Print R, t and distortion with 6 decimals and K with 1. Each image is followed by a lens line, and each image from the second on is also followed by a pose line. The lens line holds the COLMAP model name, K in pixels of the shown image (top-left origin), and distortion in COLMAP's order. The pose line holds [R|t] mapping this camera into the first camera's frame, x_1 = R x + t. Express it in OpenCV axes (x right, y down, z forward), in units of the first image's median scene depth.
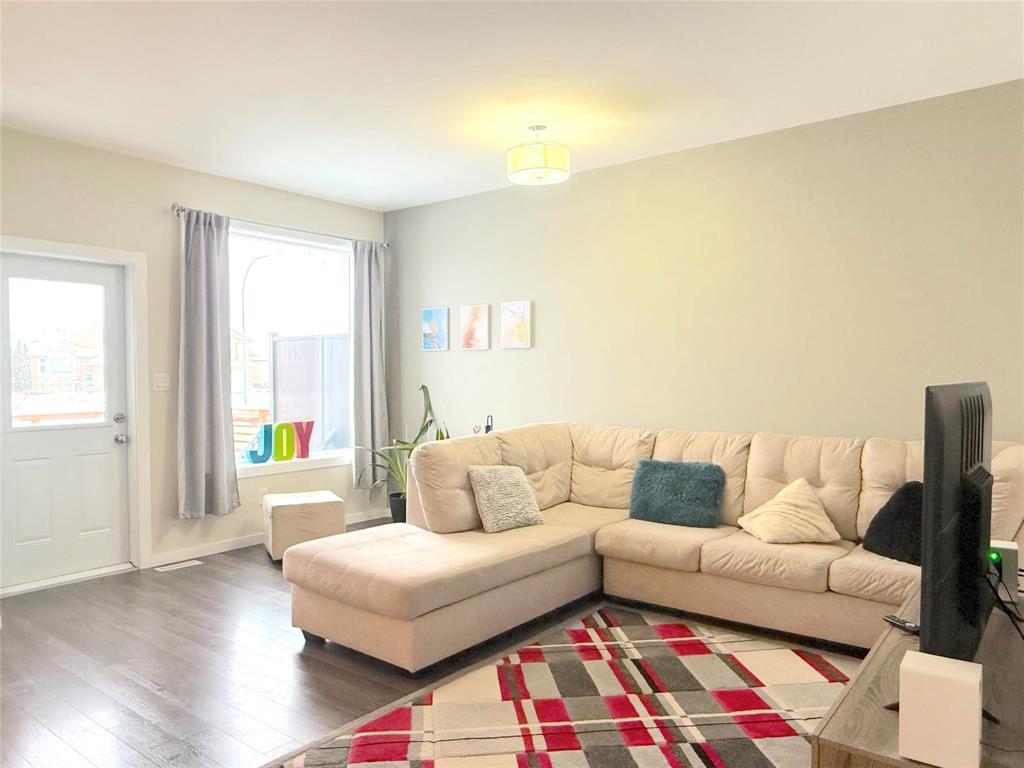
lens RADIAL K [[719.9, 0, 510.2], [0, 719.9, 384.0], [0, 0, 1]] dist [0.000291, 0.001480]
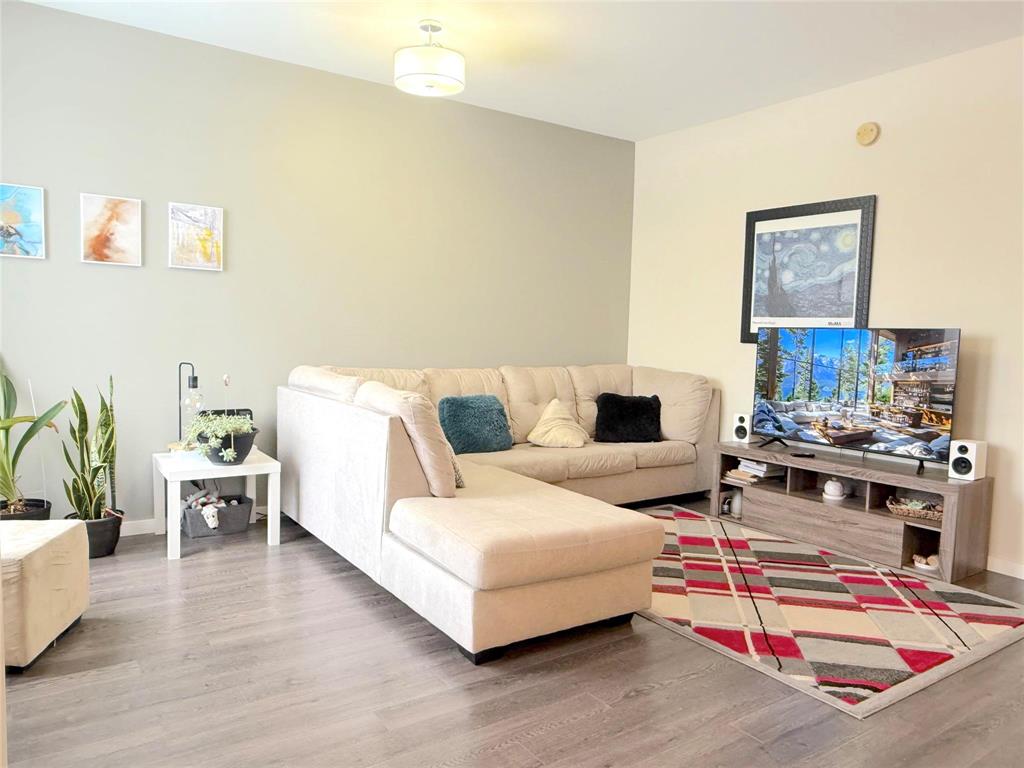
lens RADIAL K [[719.9, 0, 510.1], [0, 719.9, 384.6], [0, 0, 1]] dist [0.000291, 0.001480]
pose [[0.306757, -0.061108, 0.949824, -0.843814], [-0.017251, 0.997416, 0.069741, 0.014841], [-0.951631, -0.037779, 0.304911, 0.660328]]
